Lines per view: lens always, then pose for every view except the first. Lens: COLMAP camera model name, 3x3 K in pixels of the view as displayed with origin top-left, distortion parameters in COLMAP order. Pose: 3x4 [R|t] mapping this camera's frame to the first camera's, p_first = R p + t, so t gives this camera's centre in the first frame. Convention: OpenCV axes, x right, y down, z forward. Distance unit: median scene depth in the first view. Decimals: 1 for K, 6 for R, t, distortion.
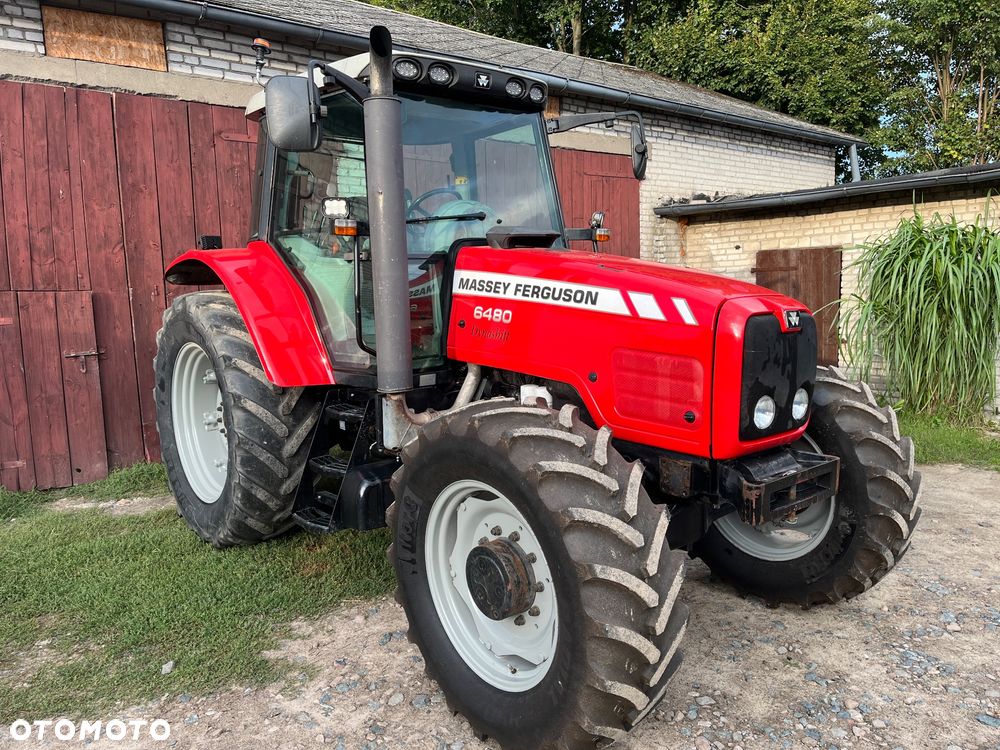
lens RADIAL K [[759.1, 0, 499.9], [0, 759.1, 379.3], [0, 0, 1]] dist [0.058235, -0.075063]
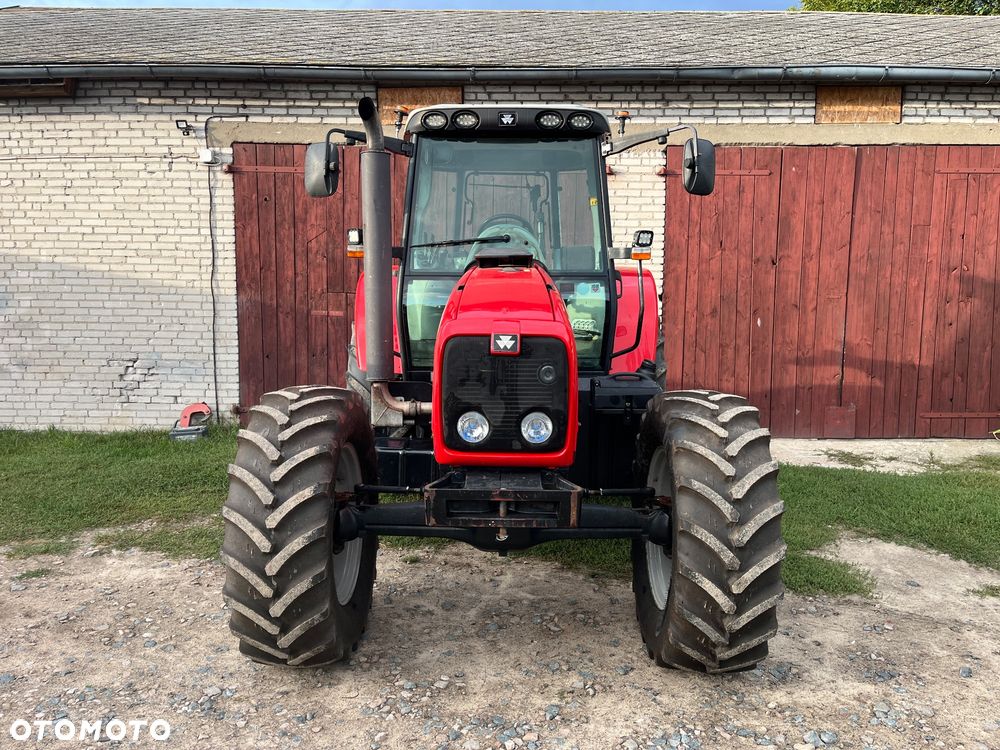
lens RADIAL K [[753.7, 0, 494.8], [0, 753.7, 377.1], [0, 0, 1]] dist [0.061512, -0.081699]
pose [[0.756584, 0.101835, -0.645918, 0.865130], [-0.109847, 0.993555, 0.027976, -0.047855], [0.644604, 0.049787, 0.762894, 0.178575]]
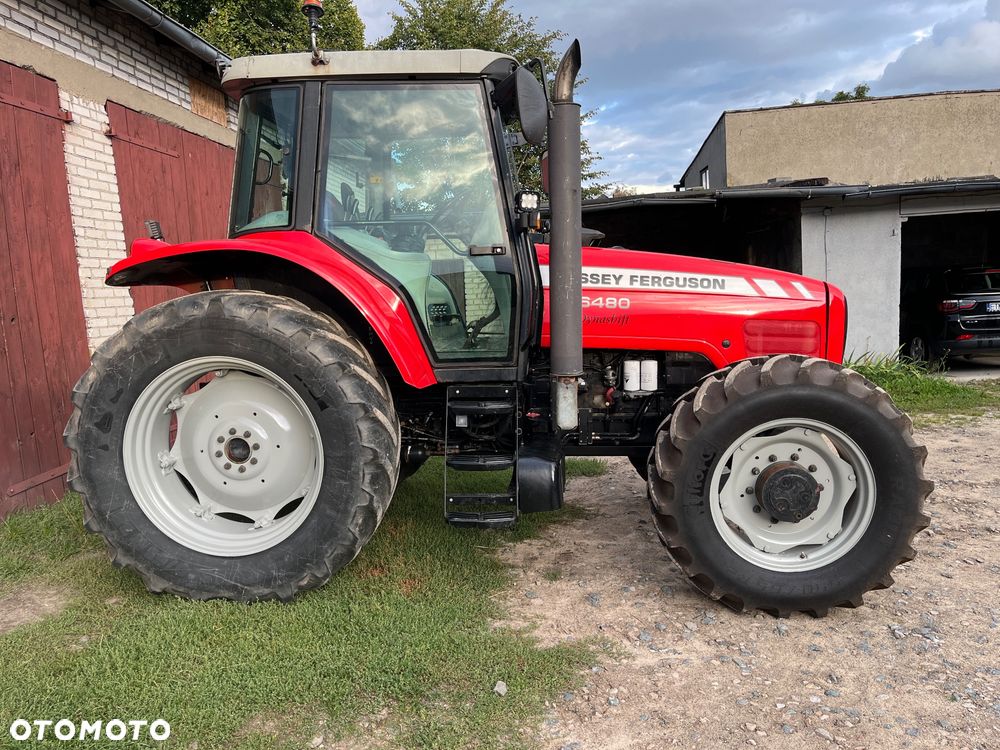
lens RADIAL K [[759.1, 0, 505.6], [0, 759.1, 379.3], [0, 0, 1]] dist [0.058235, -0.075063]
pose [[0.700099, -0.091859, 0.708112, -1.007473], [0.108799, 0.993834, 0.021357, -0.010816], [-0.705708, 0.062090, 0.705777, 0.316022]]
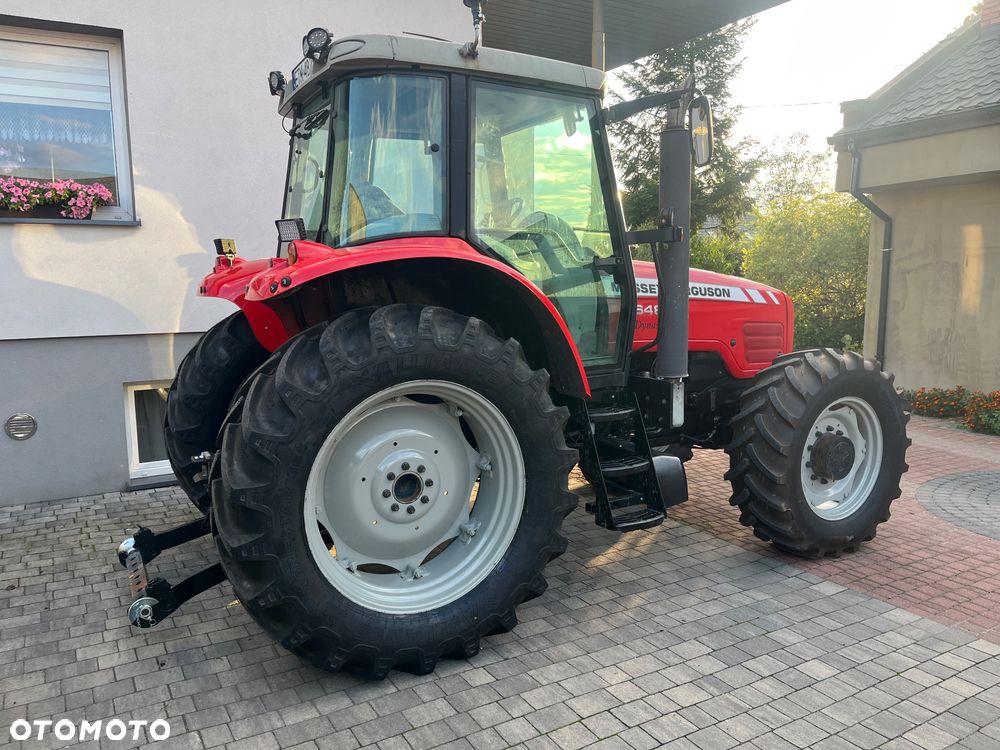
lens RADIAL K [[759.1, 0, 500.3], [0, 759.1, 372.9], [0, 0, 1]] dist [0.058235, -0.075063]
pose [[0.199108, -0.112828, 0.973461, -1.400146], [0.145817, 0.985703, 0.084422, -0.134606], [-0.969068, 0.125138, 0.212713, 1.054952]]
